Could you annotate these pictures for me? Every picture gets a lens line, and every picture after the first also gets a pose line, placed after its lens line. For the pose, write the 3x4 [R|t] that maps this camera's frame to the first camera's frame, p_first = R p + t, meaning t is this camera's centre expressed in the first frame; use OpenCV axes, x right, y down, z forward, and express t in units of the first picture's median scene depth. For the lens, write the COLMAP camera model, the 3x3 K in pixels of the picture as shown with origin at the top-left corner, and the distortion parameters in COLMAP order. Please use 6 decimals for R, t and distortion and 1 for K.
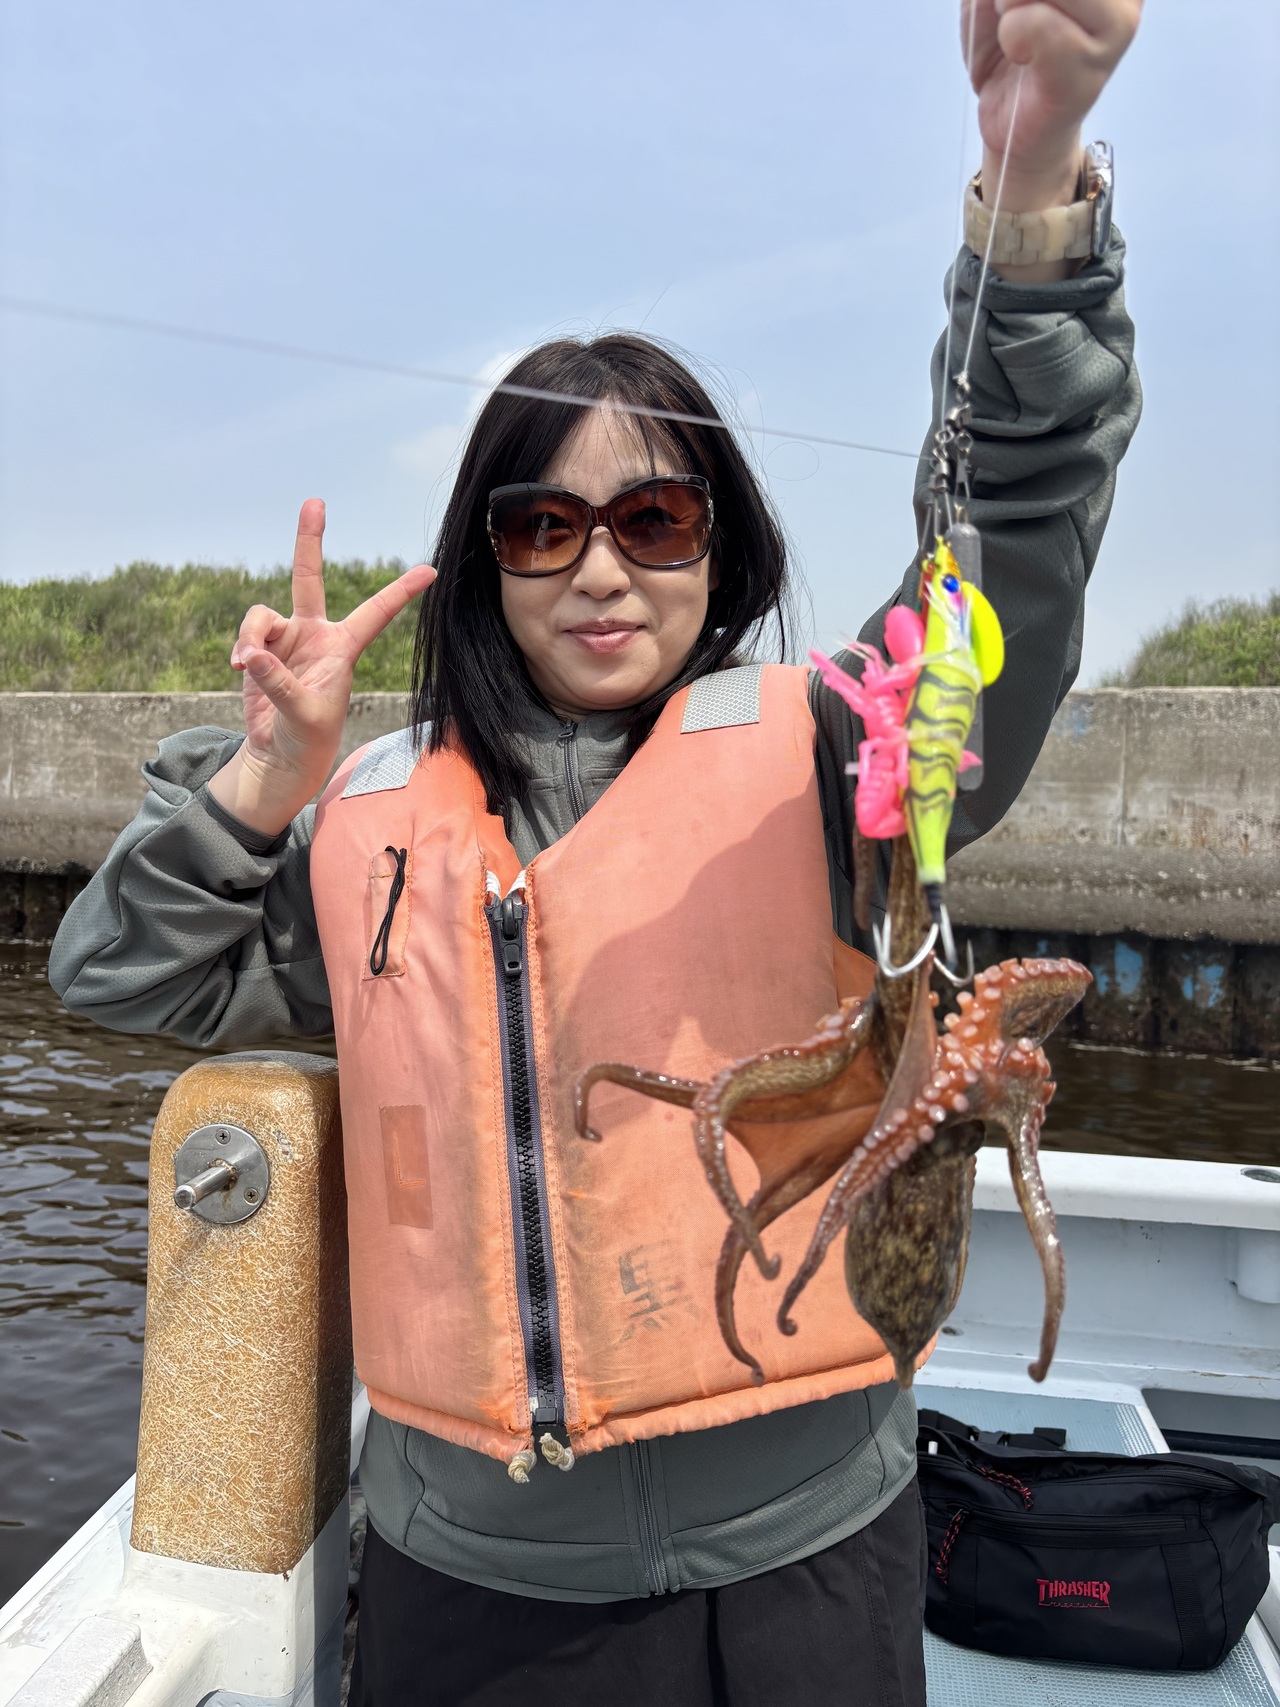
lens RADIAL K [[1294.8, 0, 639.5], [0, 1294.8, 860.3], [0, 0, 1]] dist [0.000737, -0.008872]
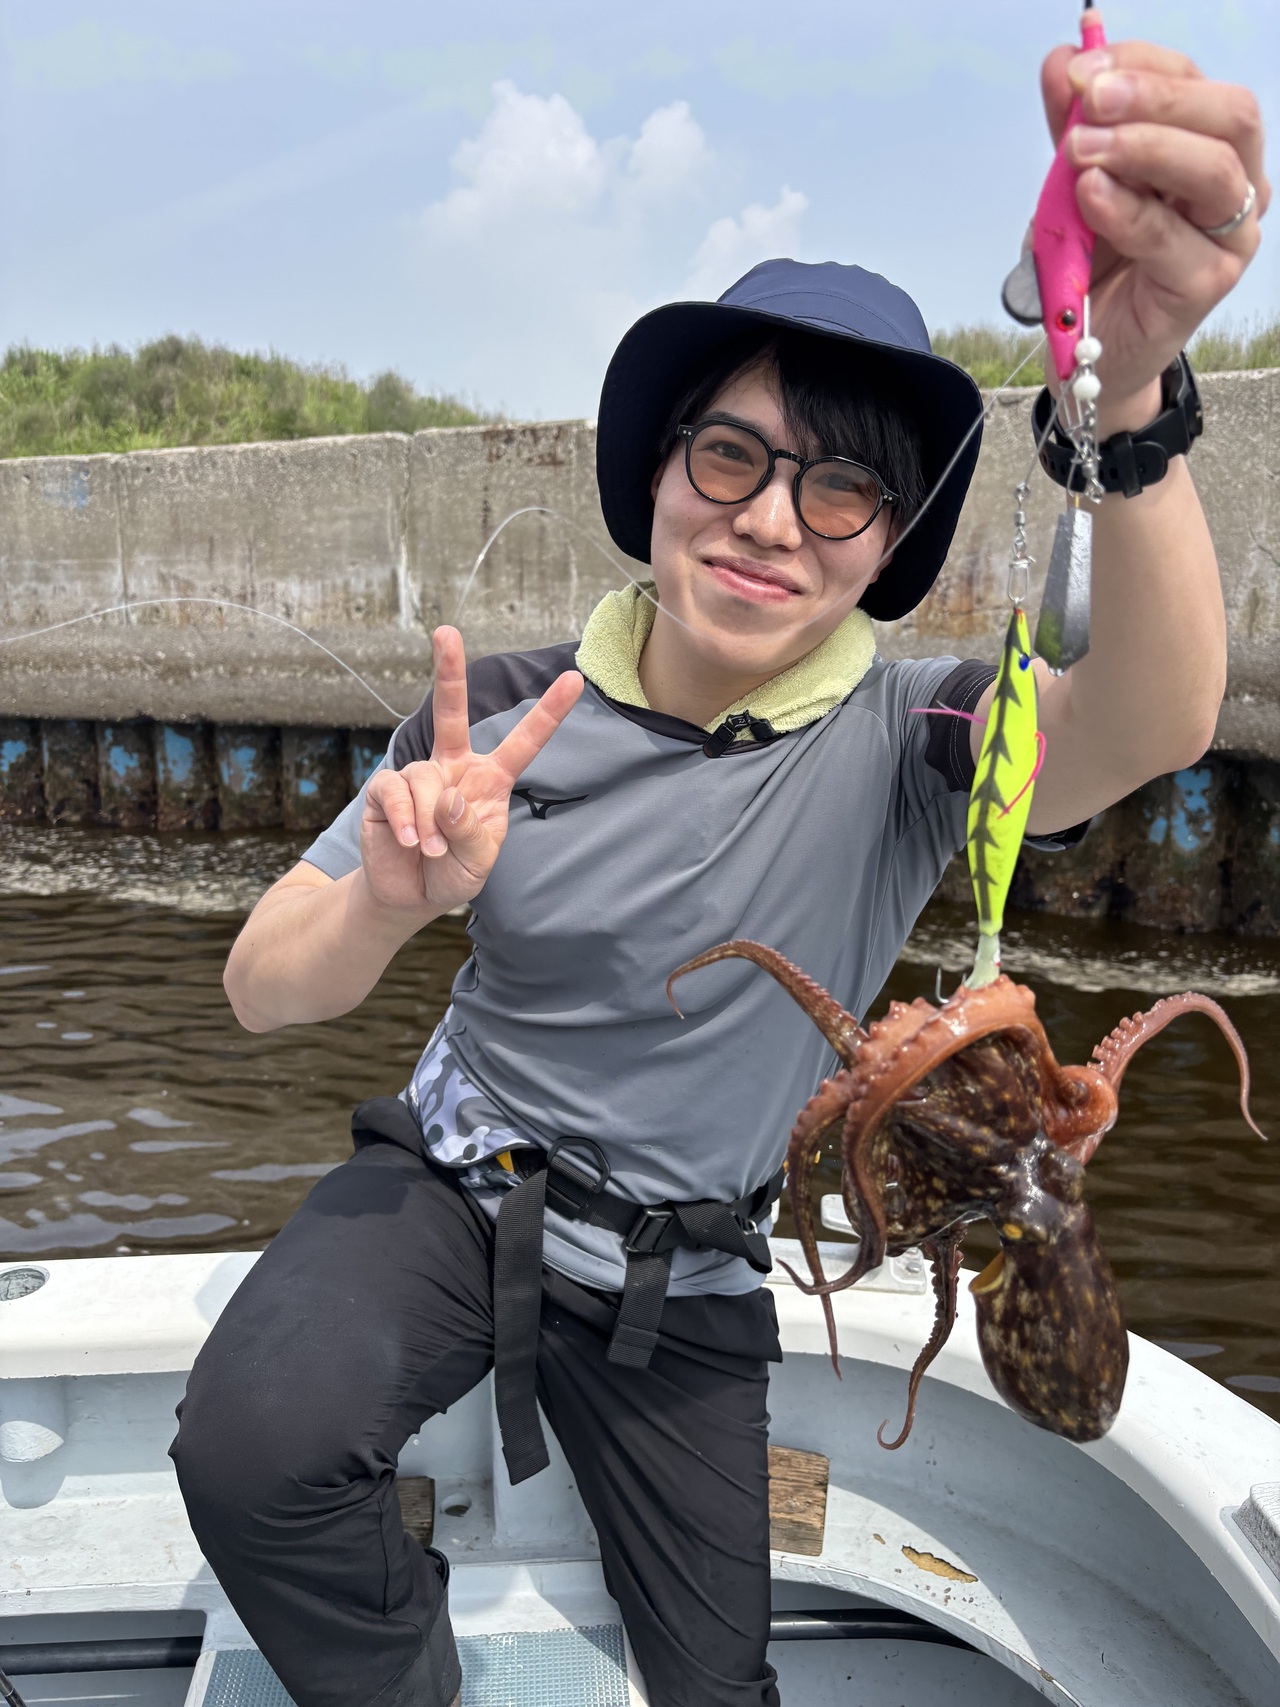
lens RADIAL K [[1294.8, 0, 639.8], [0, 1294.8, 850.9], [0, 0, 1]] dist [0.000737, -0.008872]
pose [[0.998991, -0.038975, -0.022326, 0.760025], [0.041903, 0.987682, 0.150761, 0.024440], [0.016175, -0.151545, 0.988318, 0.048656]]
